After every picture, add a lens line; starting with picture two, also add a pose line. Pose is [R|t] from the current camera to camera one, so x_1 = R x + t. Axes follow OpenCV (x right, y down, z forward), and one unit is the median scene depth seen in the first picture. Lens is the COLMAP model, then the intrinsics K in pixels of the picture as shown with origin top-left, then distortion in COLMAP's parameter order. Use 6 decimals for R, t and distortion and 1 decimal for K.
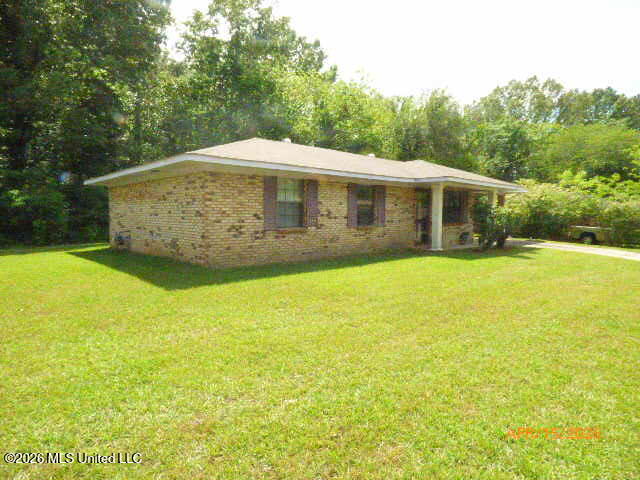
lens RADIAL K [[387.5, 0, 320.1], [0, 387.5, 240.5], [0, 0, 1]] dist [-0.020999, -0.001298]
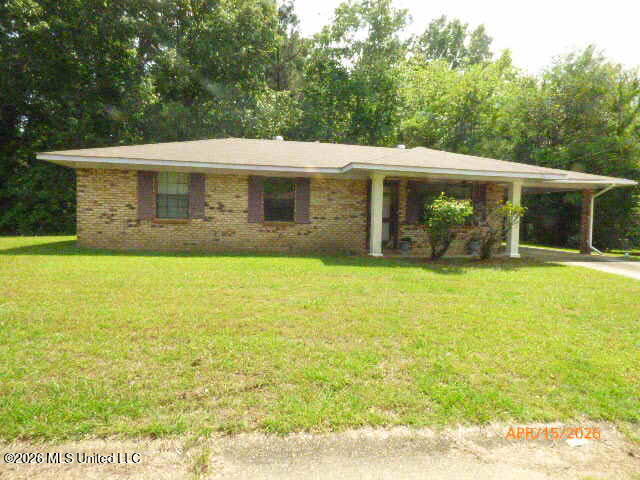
lens RADIAL K [[387.5, 0, 320.8], [0, 387.5, 239.4], [0, 0, 1]] dist [-0.020999, -0.001298]
pose [[0.835508, 0.049631, -0.547232, 0.785385], [-0.063275, 0.997978, -0.006096, 0.004477], [0.545822, 0.039719, 0.836959, 0.314019]]
